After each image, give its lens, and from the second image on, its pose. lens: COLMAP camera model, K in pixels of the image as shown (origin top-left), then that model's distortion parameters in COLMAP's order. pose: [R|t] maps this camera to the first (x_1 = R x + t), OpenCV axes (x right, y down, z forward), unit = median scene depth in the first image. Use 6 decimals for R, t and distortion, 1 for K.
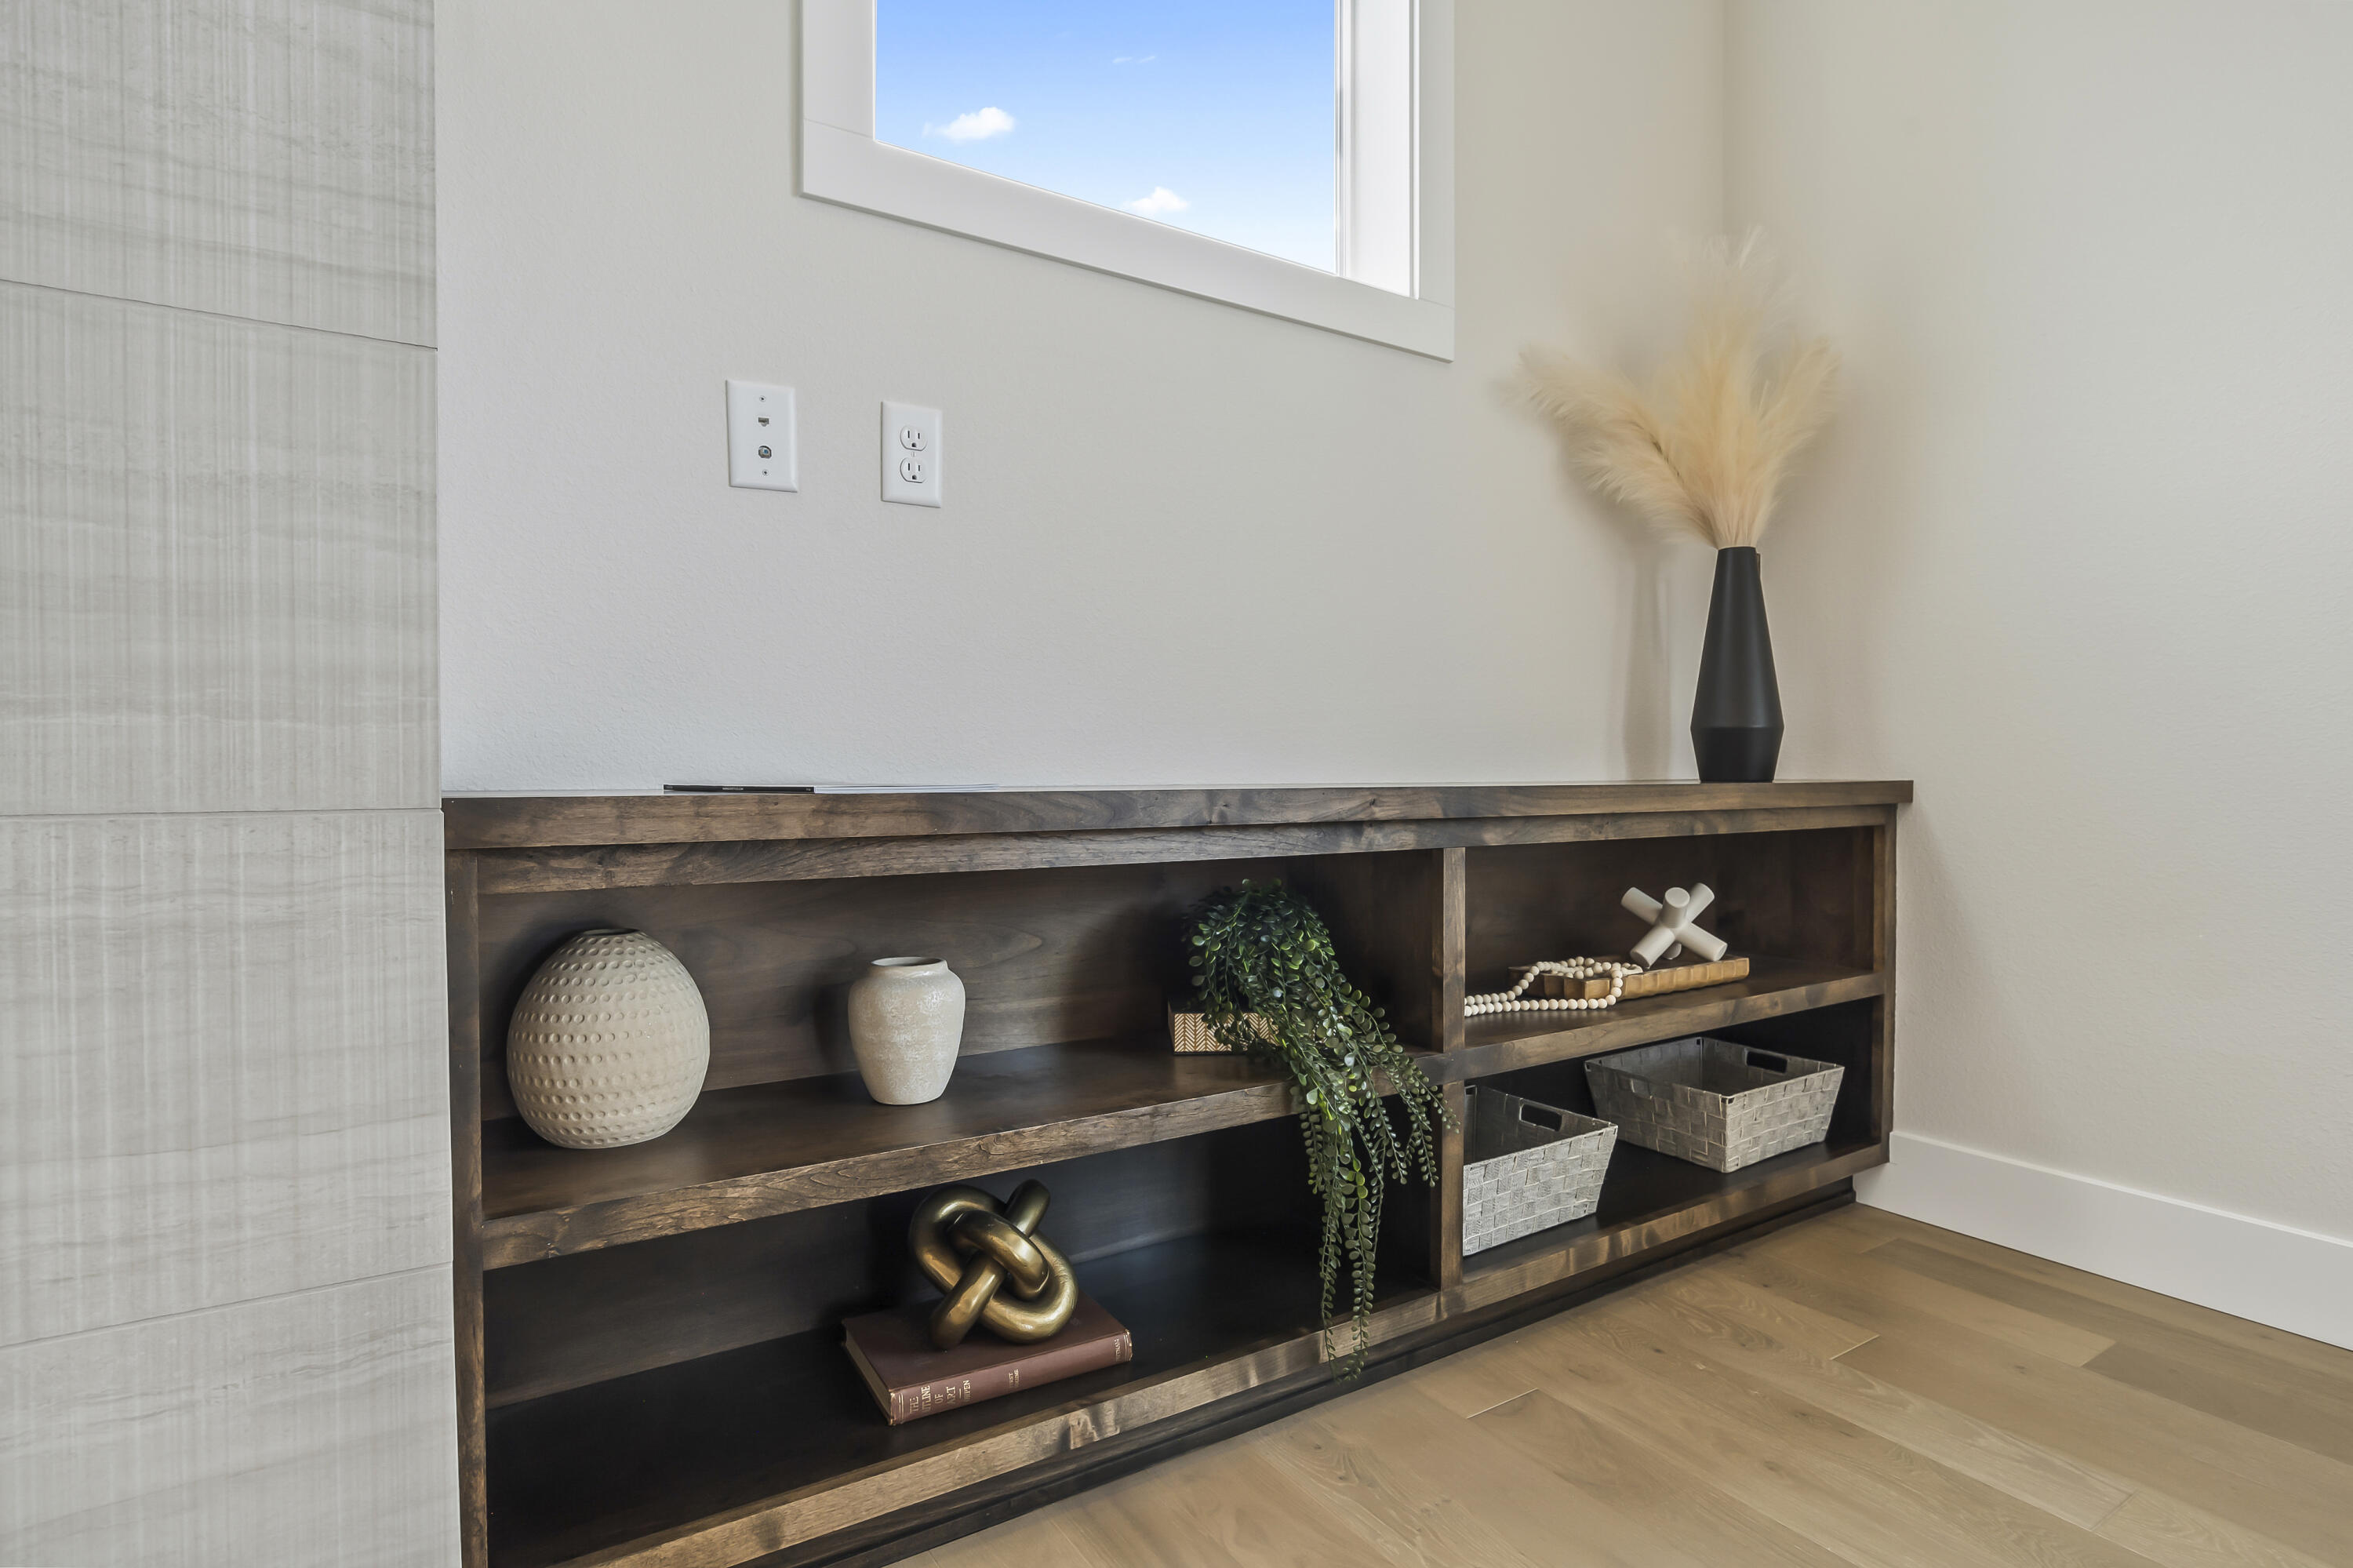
lens RADIAL K [[1166.4, 0, 1164.9], [0, 1166.4, 784.6], [0, 0, 1]] dist [-0.015960, 0.000382]
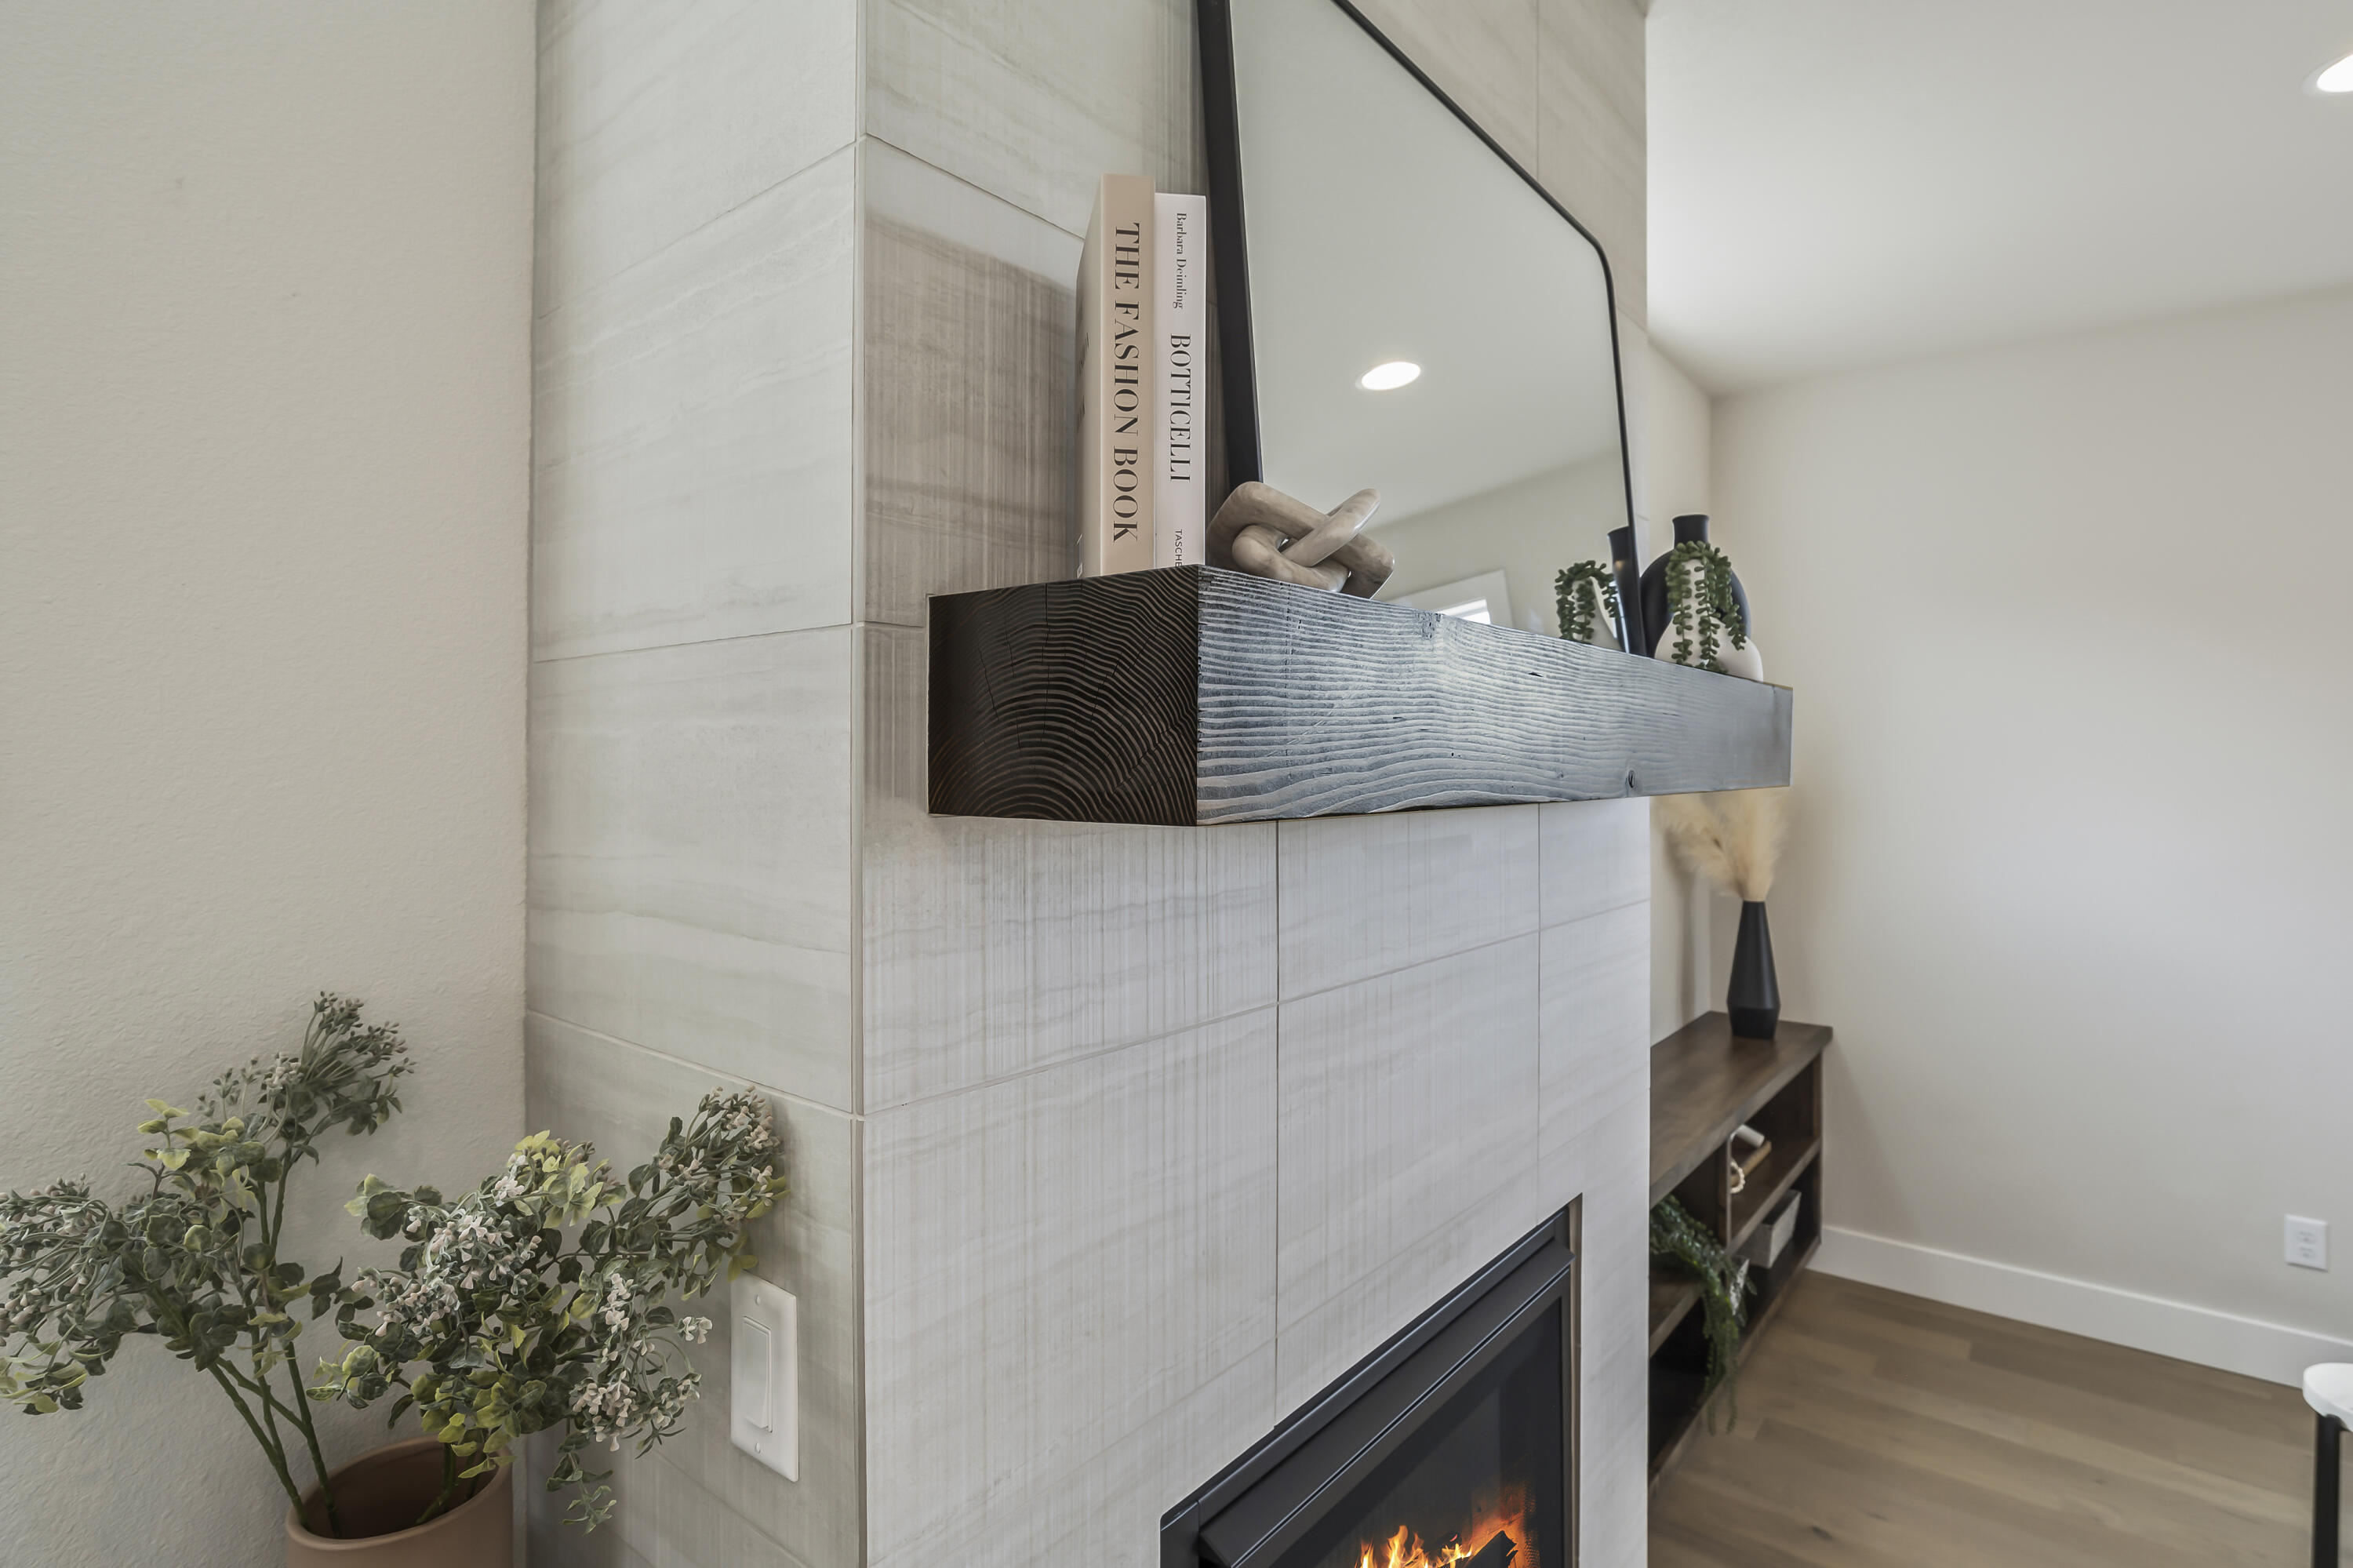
lens RADIAL K [[1178.3, 0, 1179.4], [0, 1178.3, 747.3], [0, 0, 1]] dist [-0.002737, -0.000374]
pose [[0.944351, 0.008661, 0.328826, -1.240395], [-0.000997, 0.999724, -0.023468, -0.536699], [-0.328938, 0.021835, 0.944099, -0.535637]]
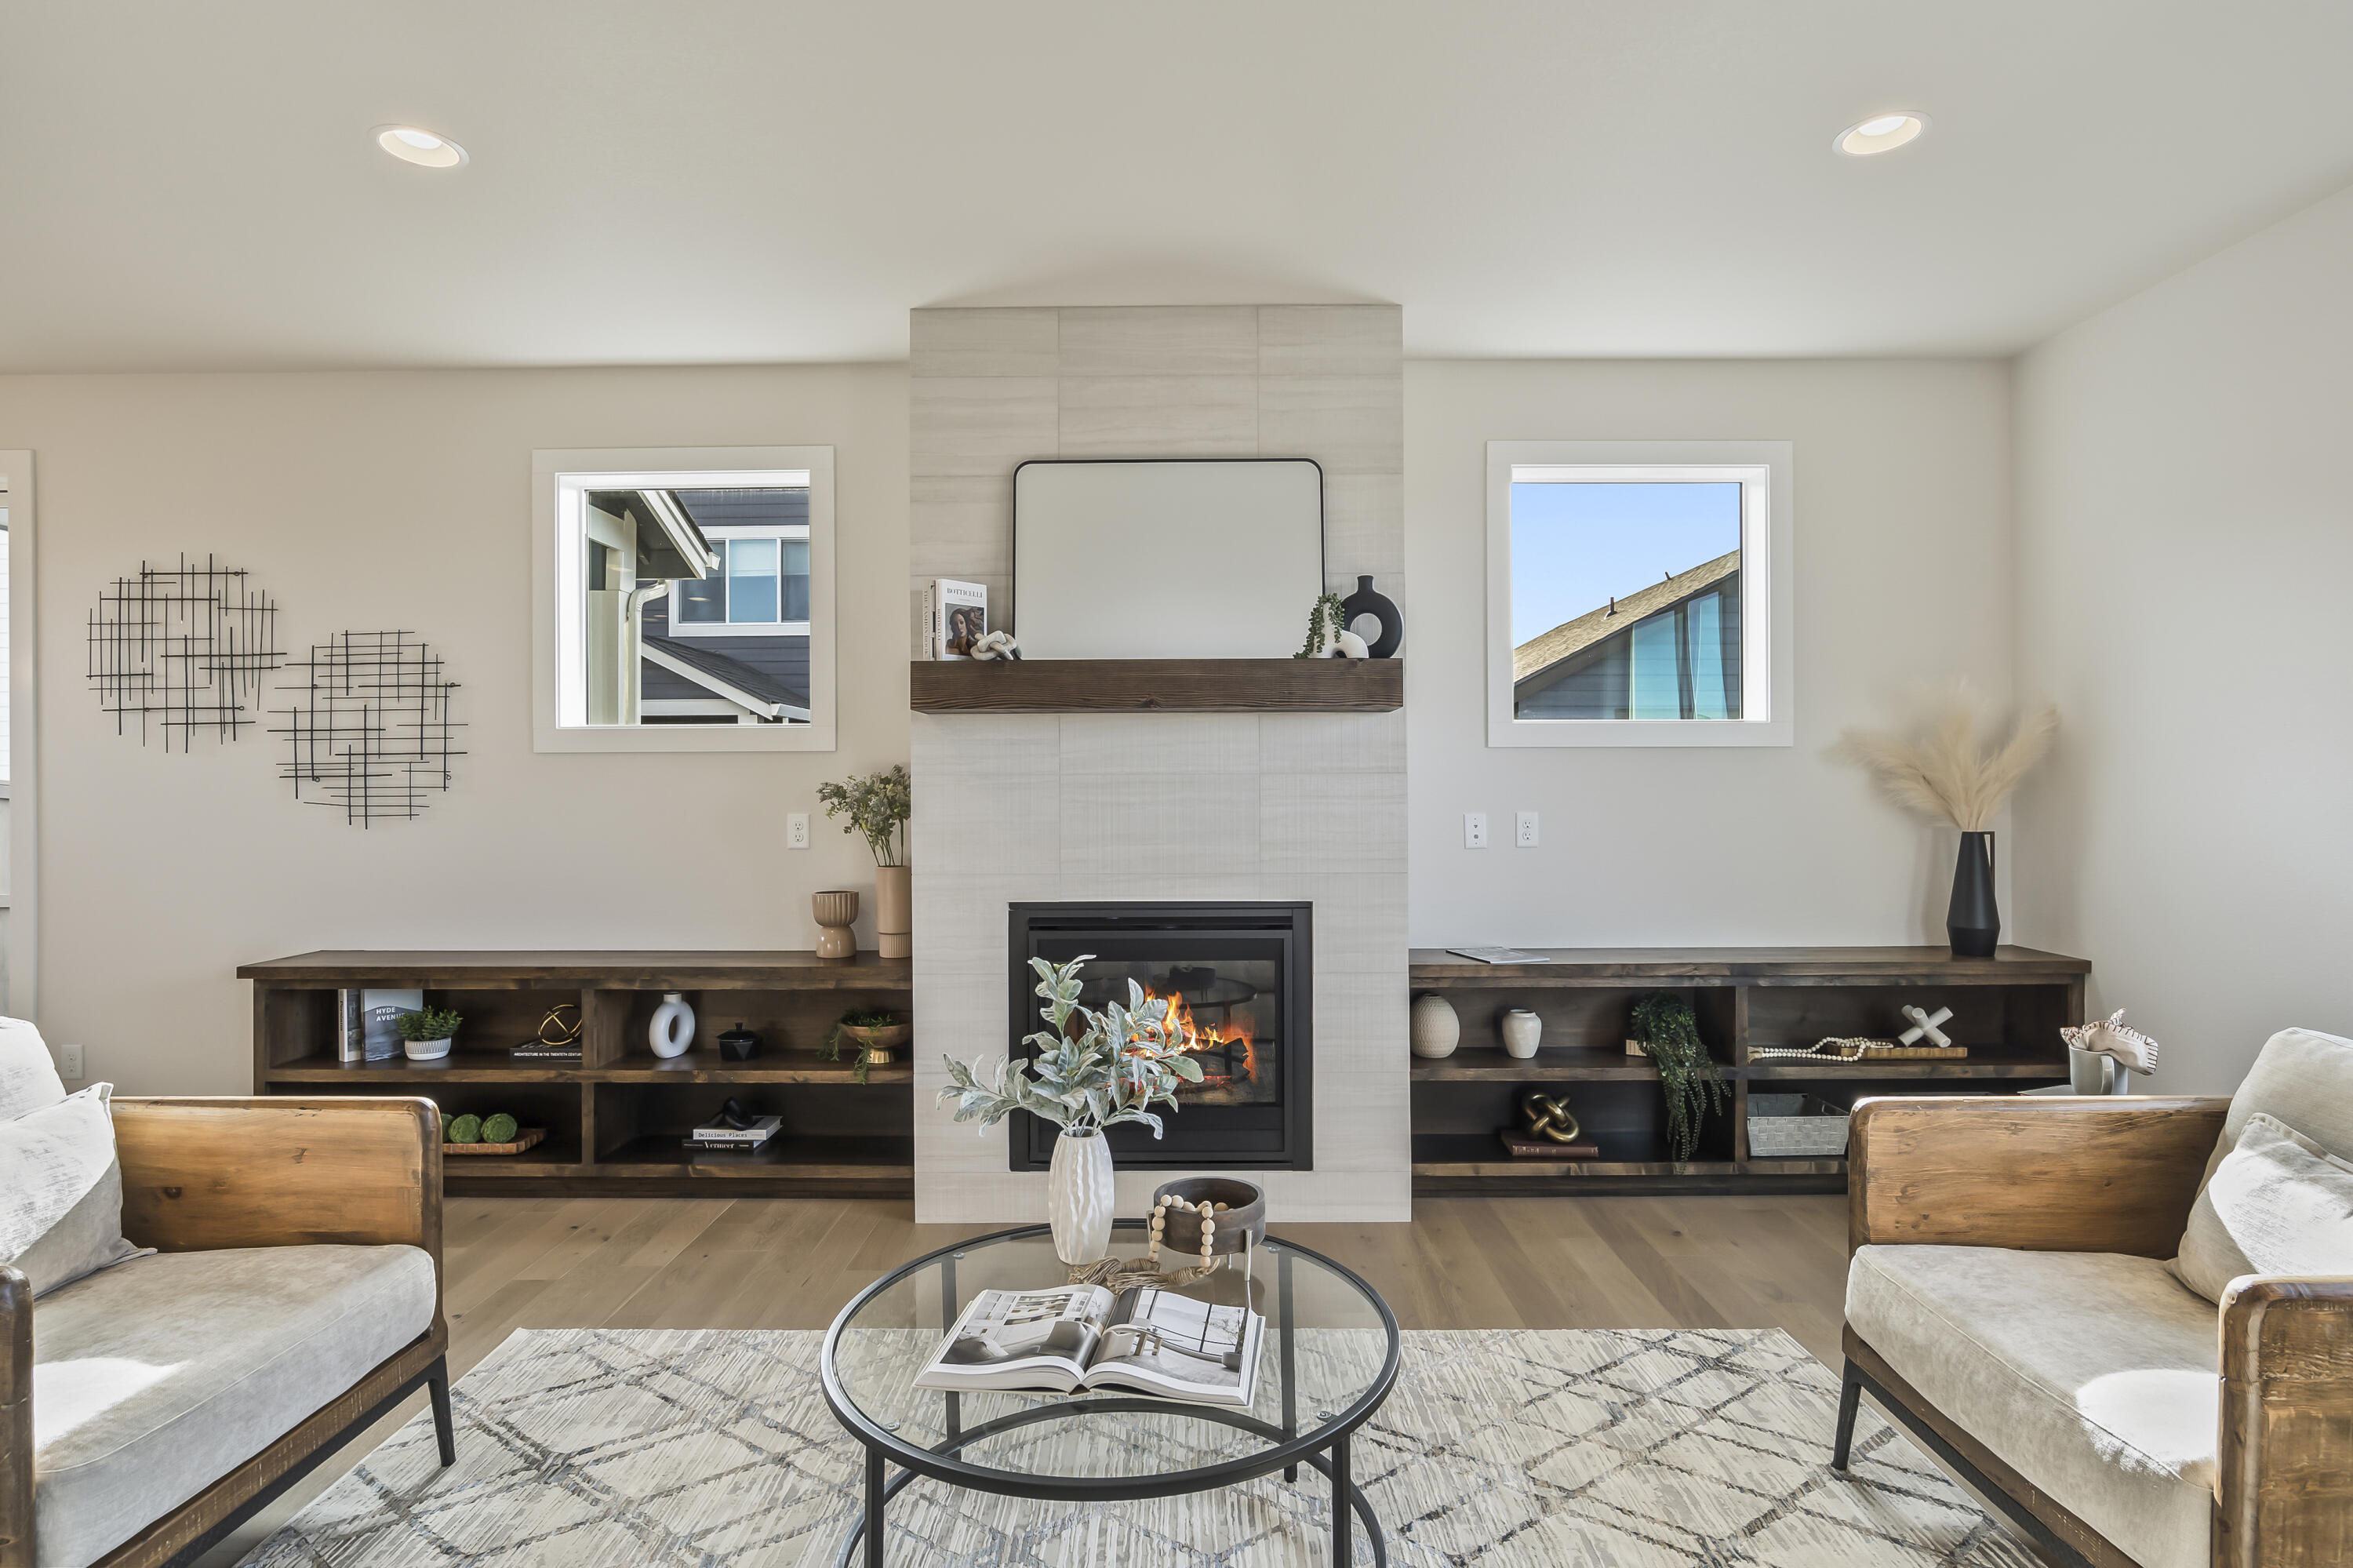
lens RADIAL K [[1176.0, 0, 1179.2], [0, 1176.0, 791.5], [0, 0, 1]] dist [-0.031787, 0.020459]
pose [[0.843645, 0.001424, -0.536899, 0.575975], [-0.004139, 0.999984, -0.003852, -0.351139], [0.536885, 0.005472, 0.843638, -1.780020]]
